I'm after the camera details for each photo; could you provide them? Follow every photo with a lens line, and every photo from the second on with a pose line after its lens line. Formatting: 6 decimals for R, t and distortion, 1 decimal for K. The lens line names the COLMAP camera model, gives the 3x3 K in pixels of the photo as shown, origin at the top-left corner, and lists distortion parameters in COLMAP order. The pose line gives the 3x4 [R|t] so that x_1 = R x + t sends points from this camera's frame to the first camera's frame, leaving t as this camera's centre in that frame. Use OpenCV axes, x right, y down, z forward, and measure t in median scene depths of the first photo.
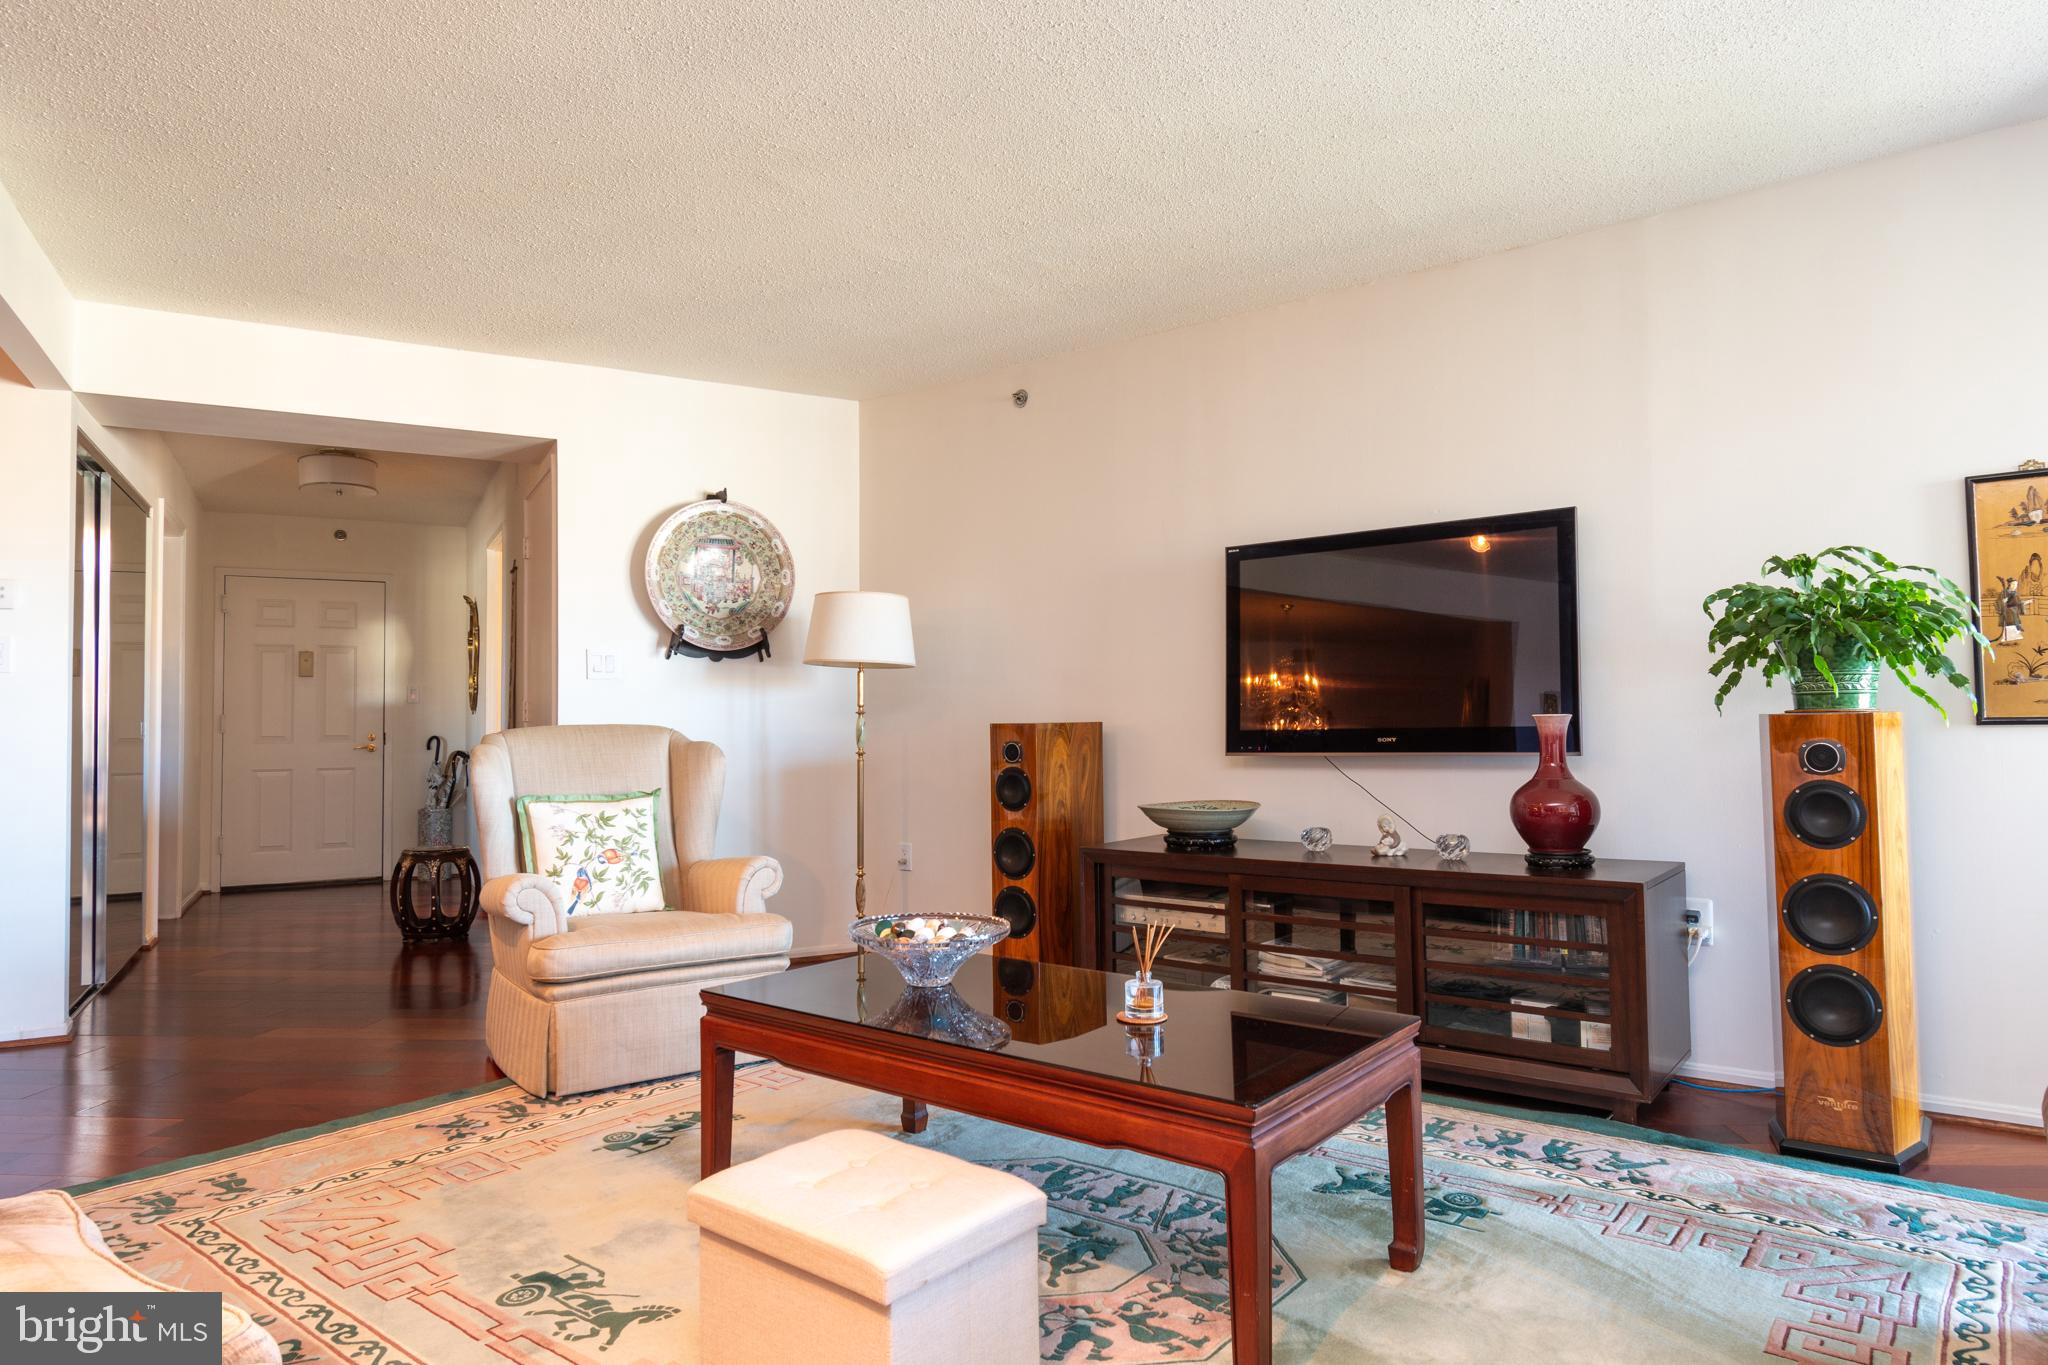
lens RADIAL K [[1199.8, 0, 1024.0], [0, 1199.8, 682.5], [0, 0, 1]] dist [0.003971, -0.000029]
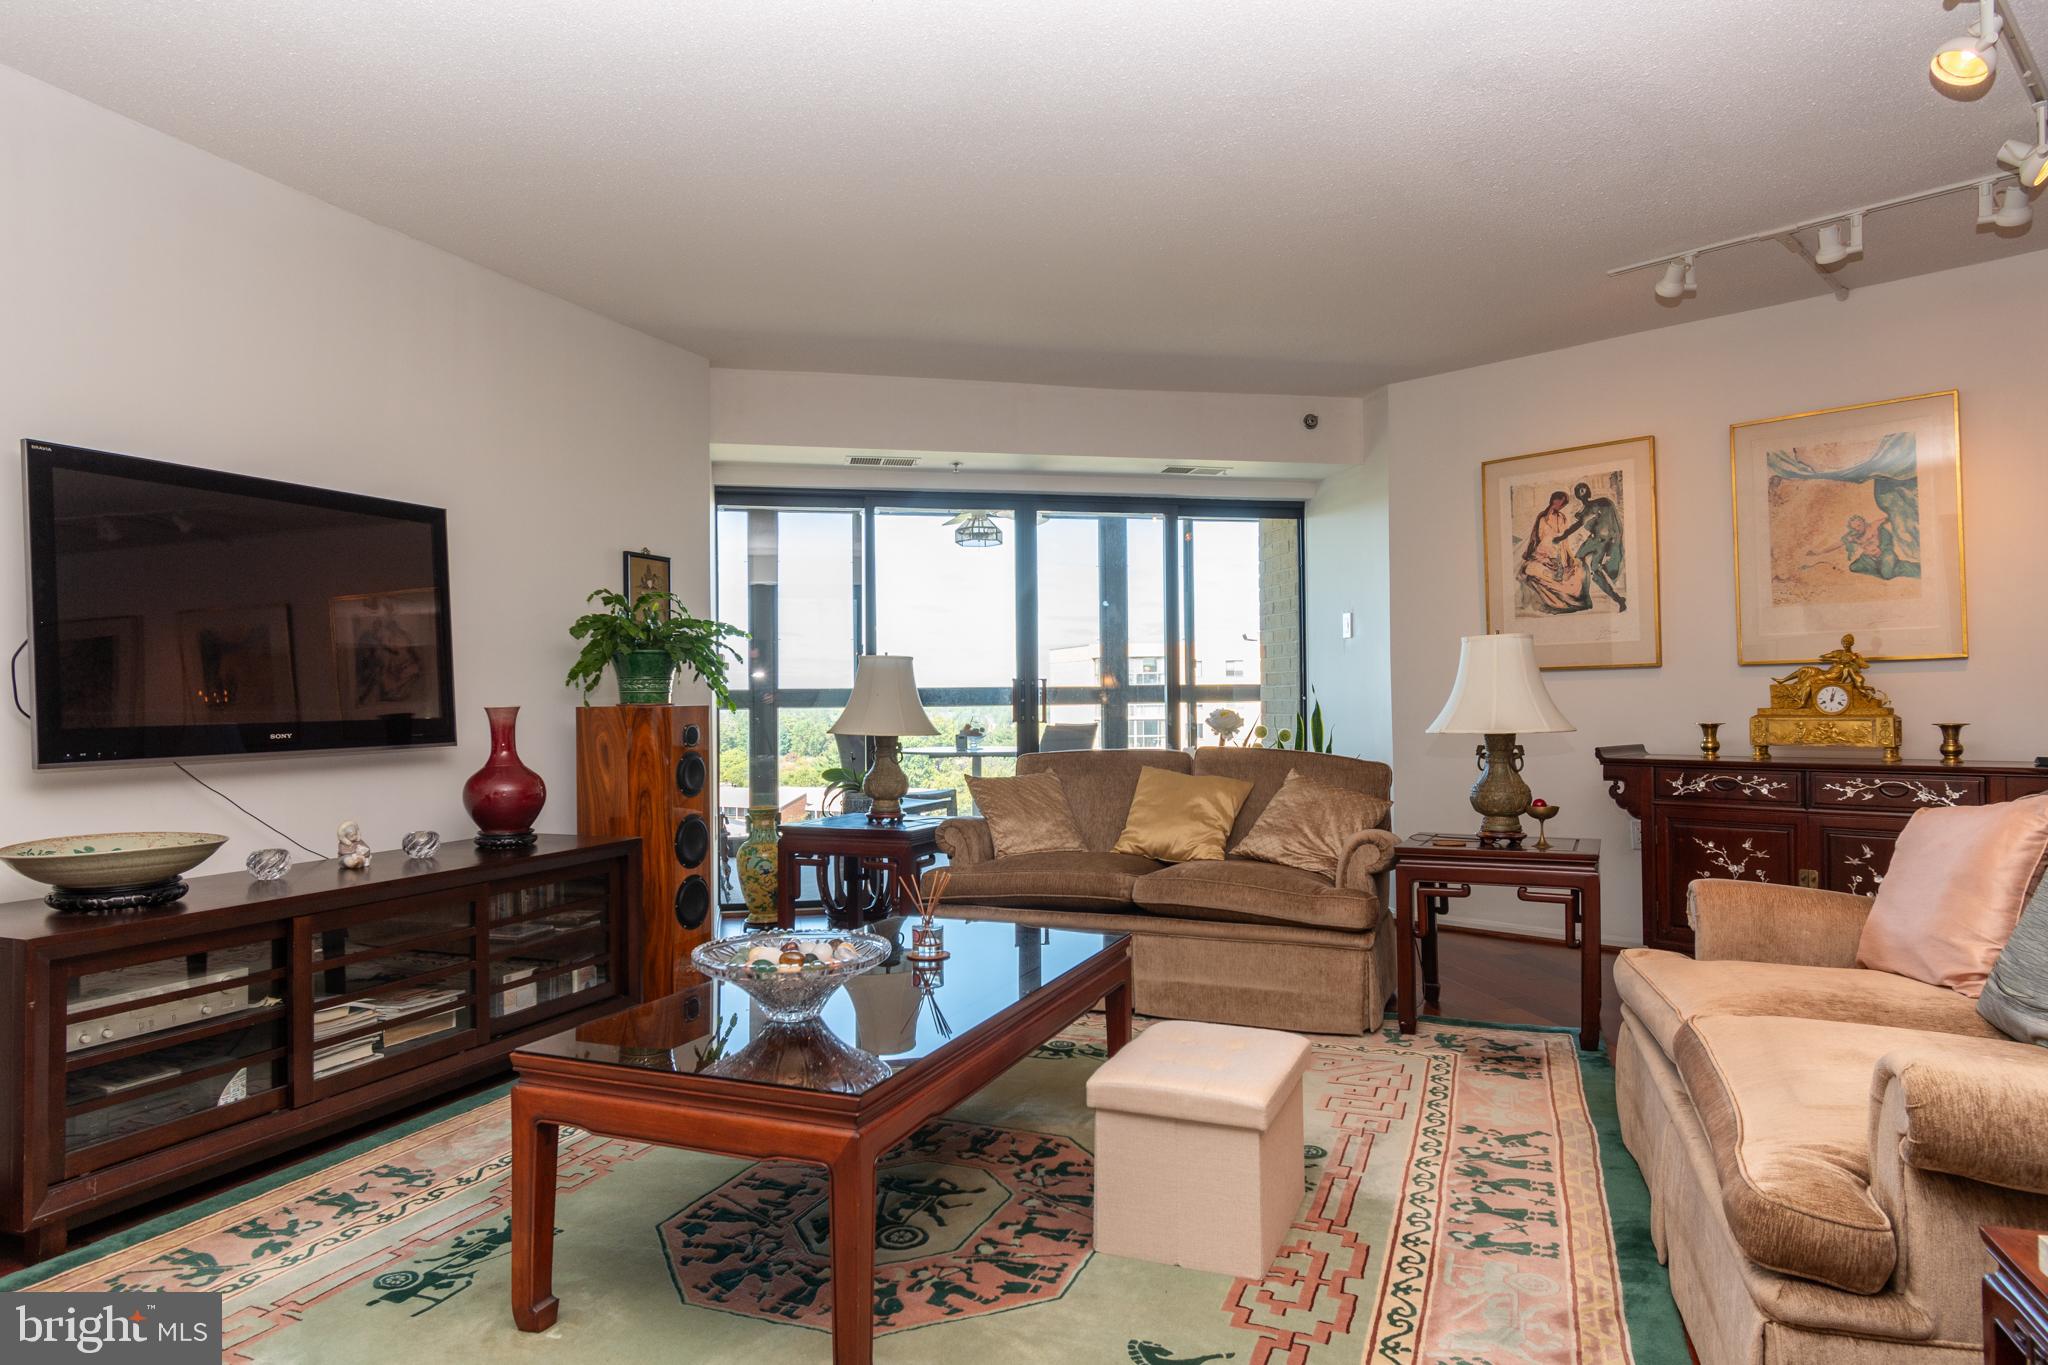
lens RADIAL K [[1199.8, 0, 1024.0], [0, 1199.8, 682.5], [0, 0, 1]] dist [0.003971, -0.000029]
pose [[-0.266951, 0.026718, 0.963340, -1.286901], [-0.021515, 0.999201, -0.033675, 0.056590], [-0.963470, -0.029716, -0.266163, 1.478612]]
